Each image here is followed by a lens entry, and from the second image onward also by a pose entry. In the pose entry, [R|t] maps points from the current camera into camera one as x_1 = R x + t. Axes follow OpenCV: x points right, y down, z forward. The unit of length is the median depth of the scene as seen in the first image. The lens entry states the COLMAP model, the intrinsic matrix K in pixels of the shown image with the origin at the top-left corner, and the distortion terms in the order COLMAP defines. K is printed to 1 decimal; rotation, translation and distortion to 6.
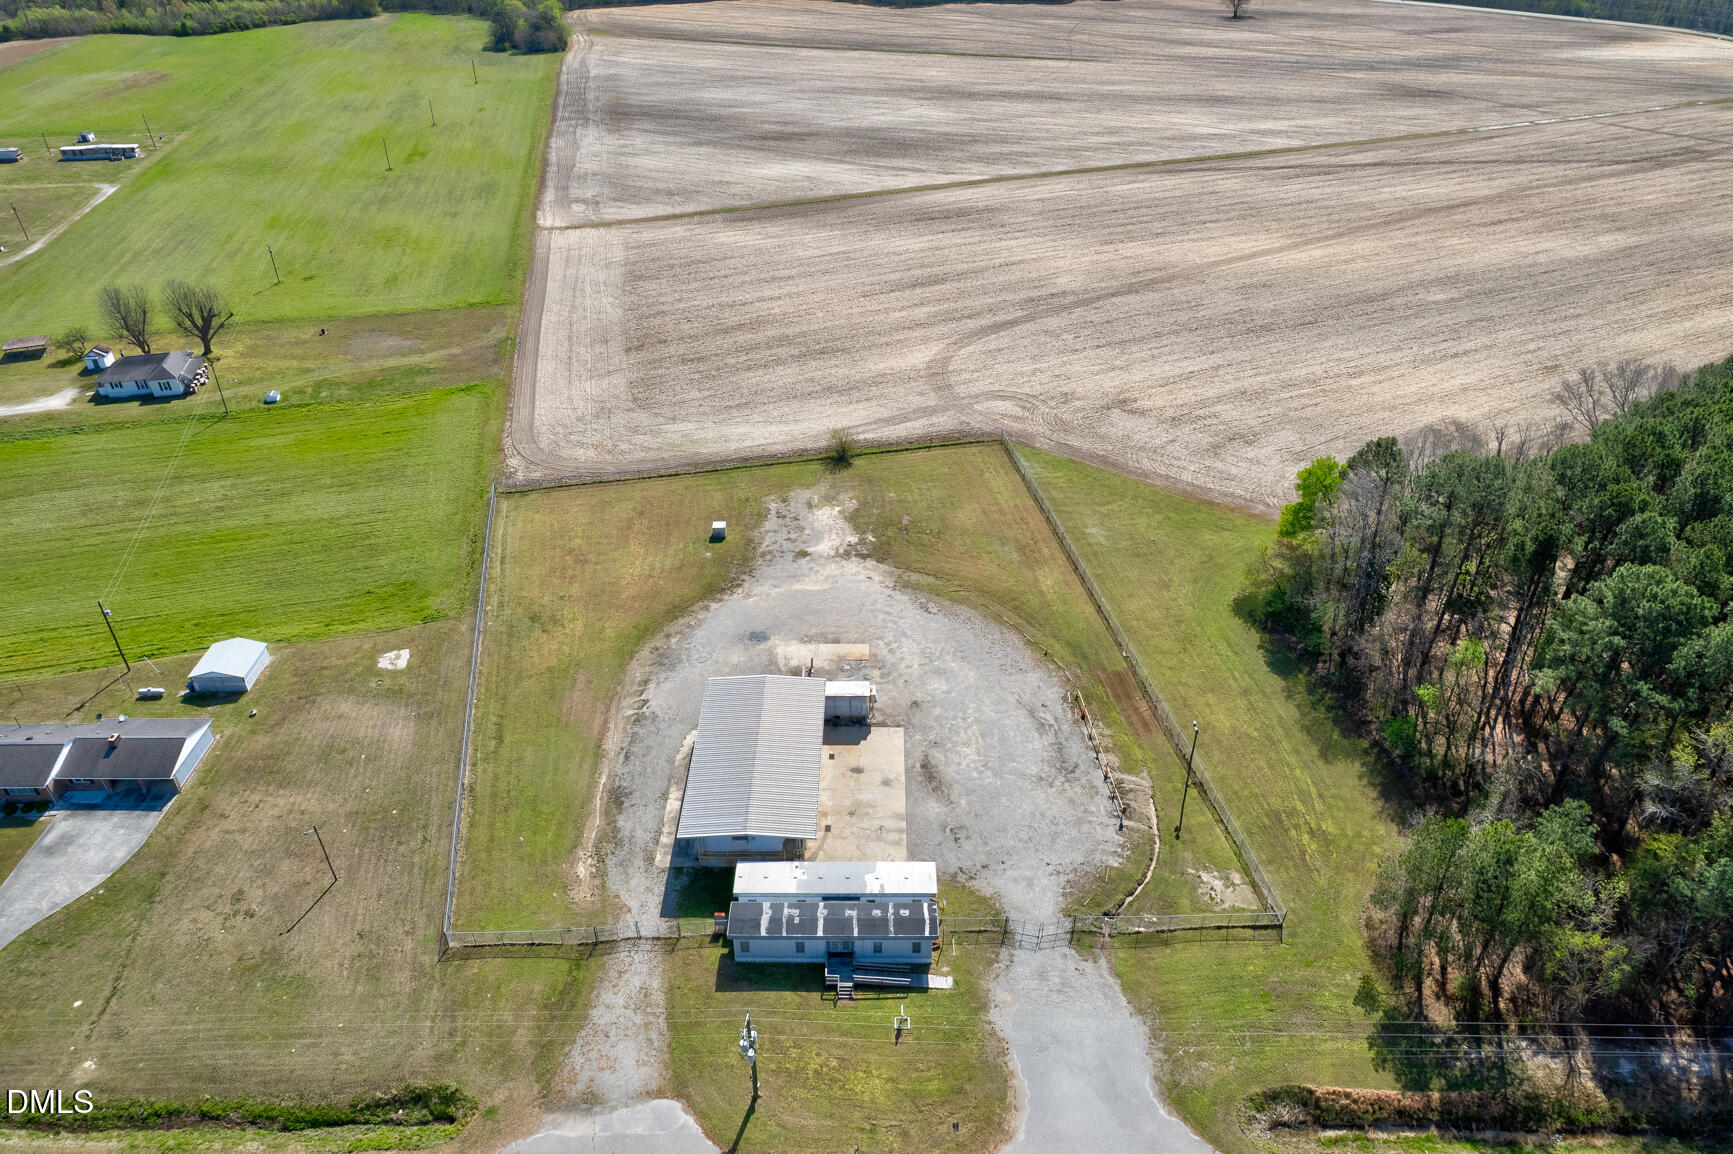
lens RADIAL K [[1112.2, 0, 866.5], [0, 1112.2, 577.0], [0, 0, 1]] dist [-0.081165, 0.074249]
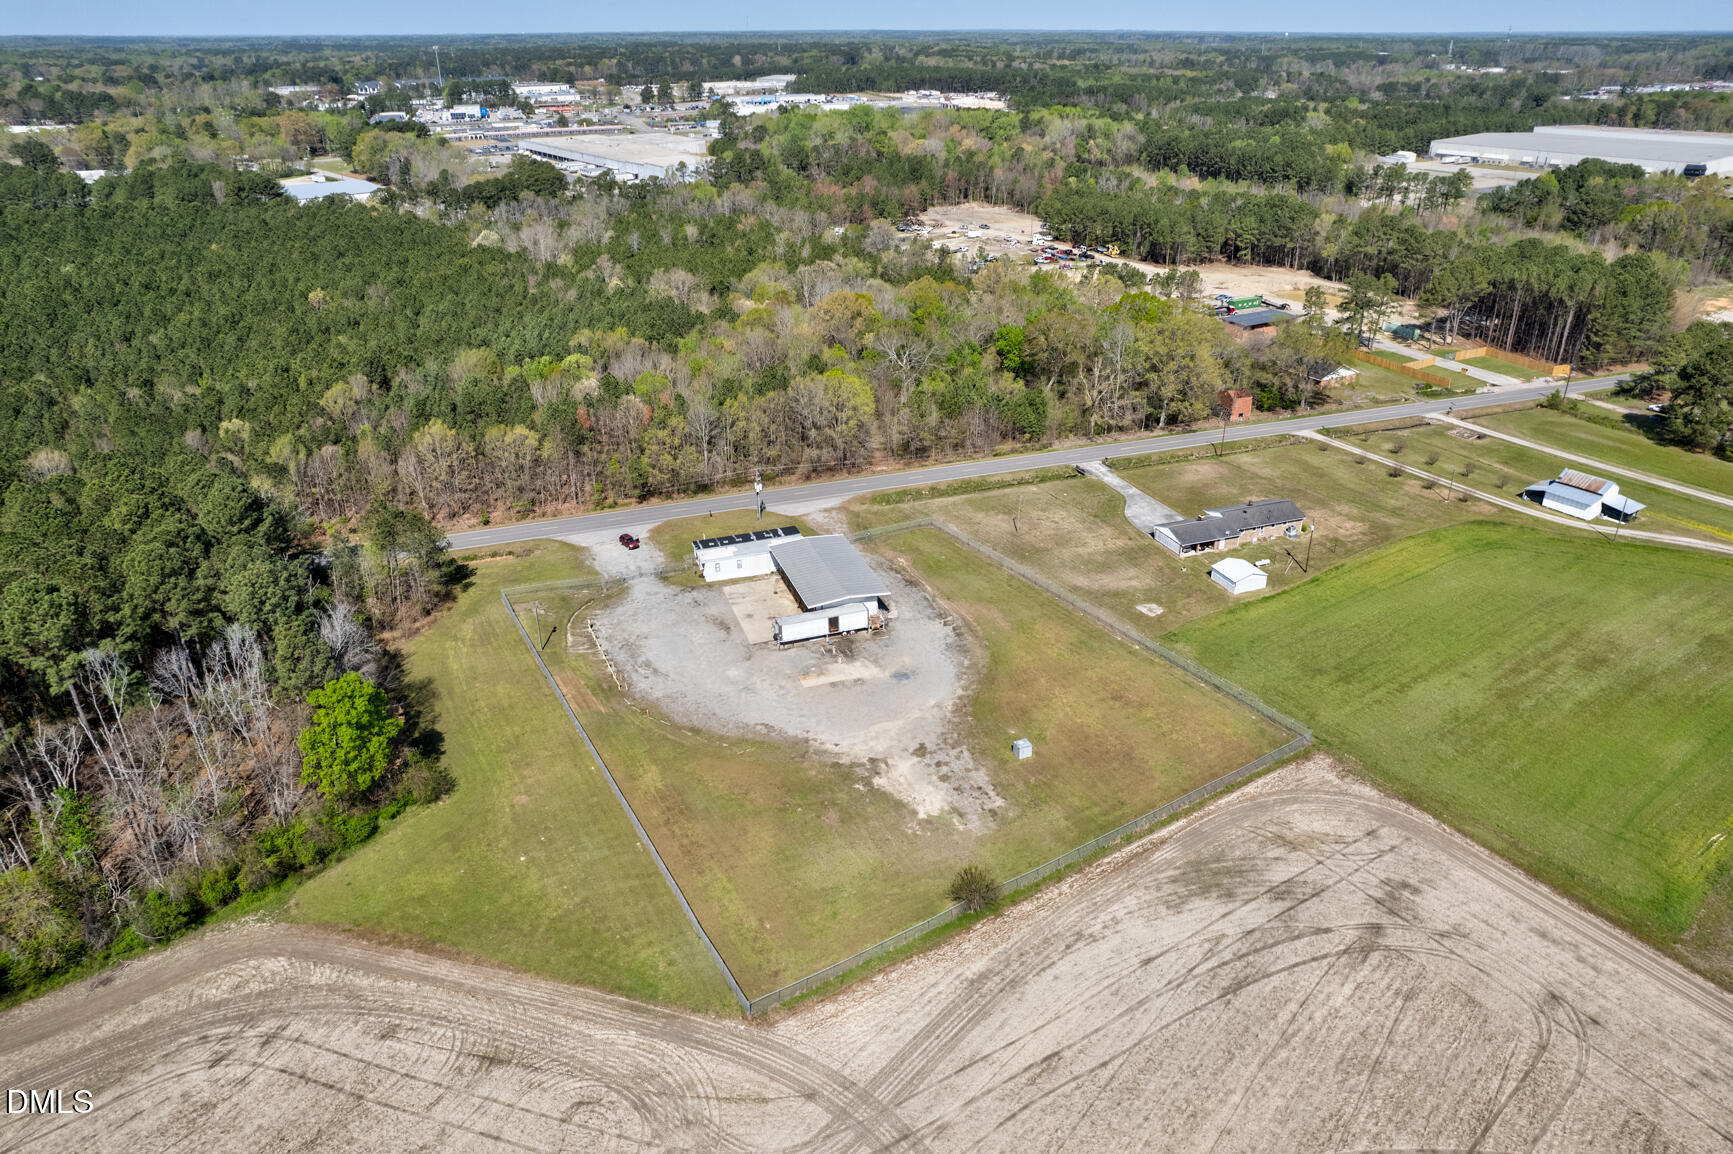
lens RADIAL K [[1127.0, 0, 884.4], [0, 1127.0, 580.8], [0, 0, 1]] dist [-0.078541, 0.067884]
pose [[-0.936639, 0.161249, -0.310975, 0.262653], [-0.192583, 0.504510, 0.841654, -0.966692], [0.292606, 0.848215, -0.441490, 1.422536]]
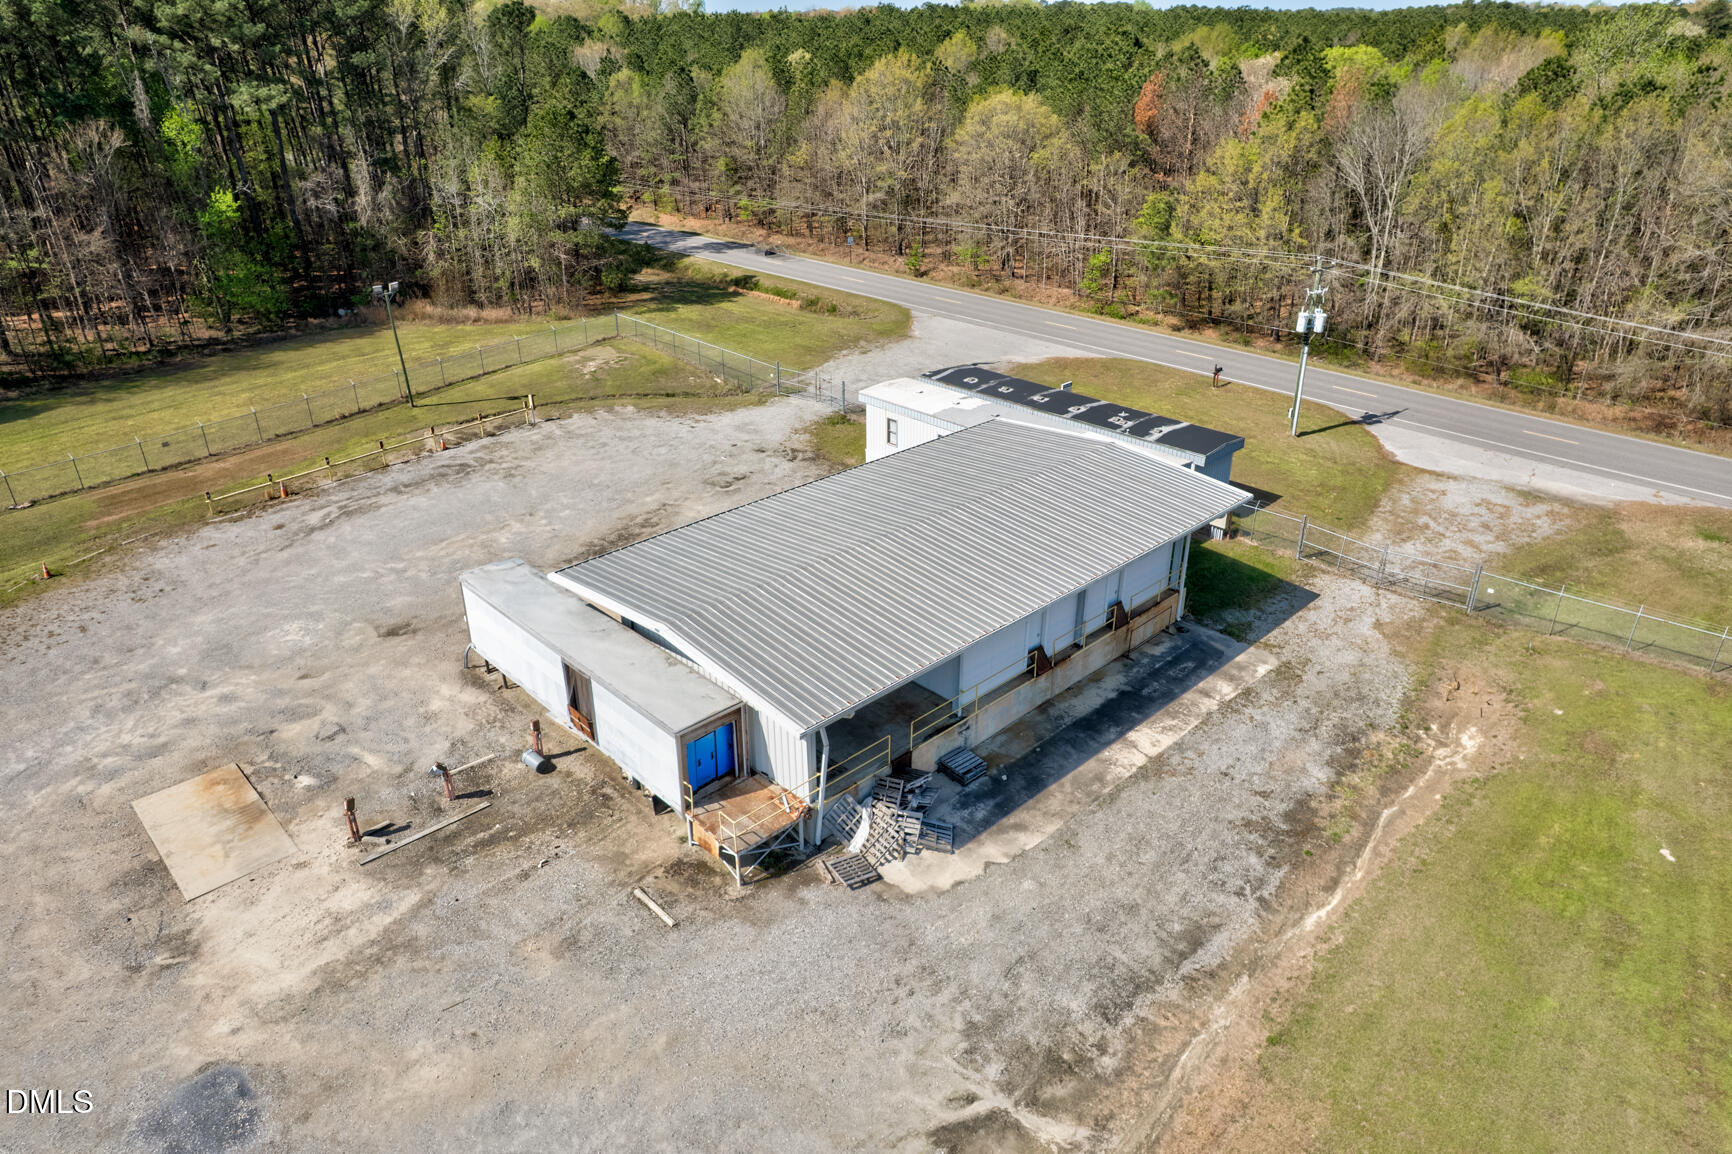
lens RADIAL K [[1111.5, 0, 866.0], [0, 1111.5, 577.0], [0, 0, 1]] dist [-0.081165, 0.074249]
pose [[-0.694566, -0.320966, 0.643863, -0.260937], [0.409429, 0.559549, 0.720606, -0.080834], [-0.591562, 0.764125, -0.257231, 0.912761]]
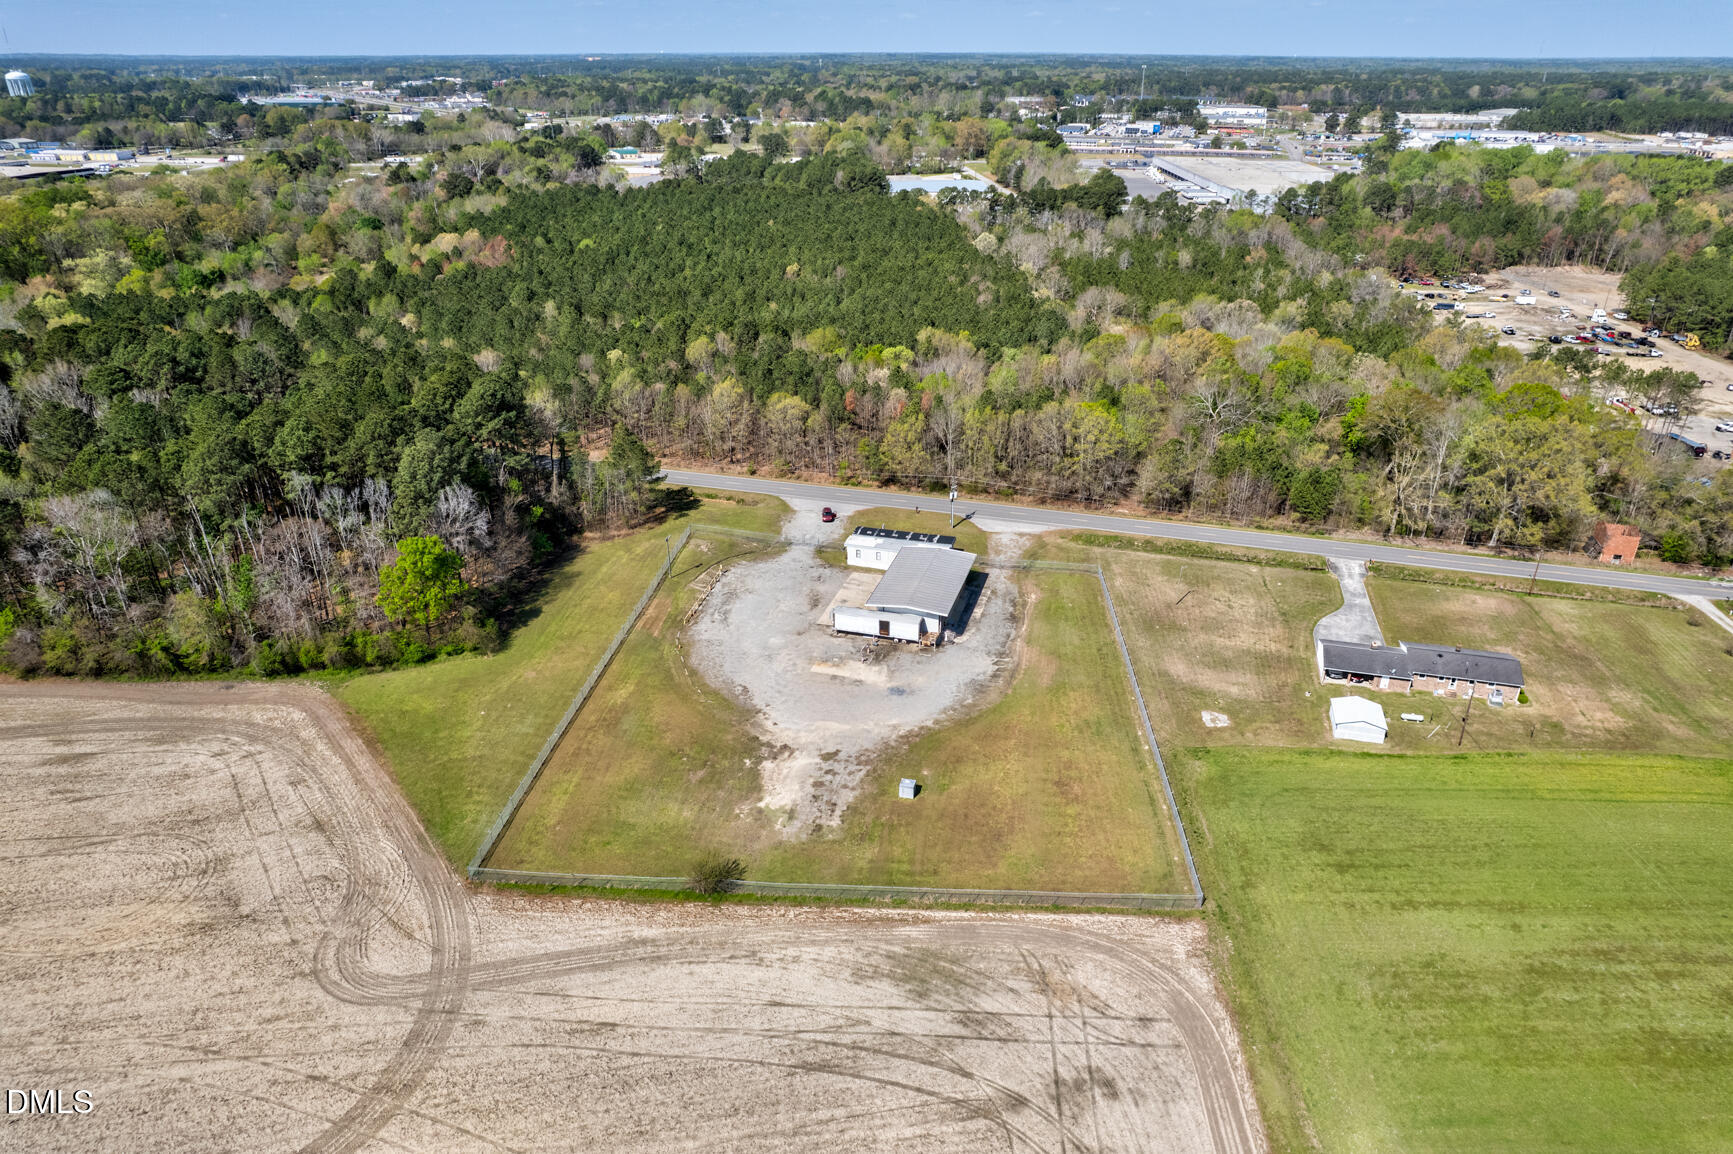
lens RADIAL K [[1112.2, 0, 866.5], [0, 1112.2, 577.0], [0, 0, 1]] dist [-0.081165, 0.074249]
pose [[-0.962687, -0.116652, 0.244185, -0.334891], [0.152763, 0.510558, 0.846164, -0.988777], [-0.223378, 0.851893, -0.473688, 1.452579]]
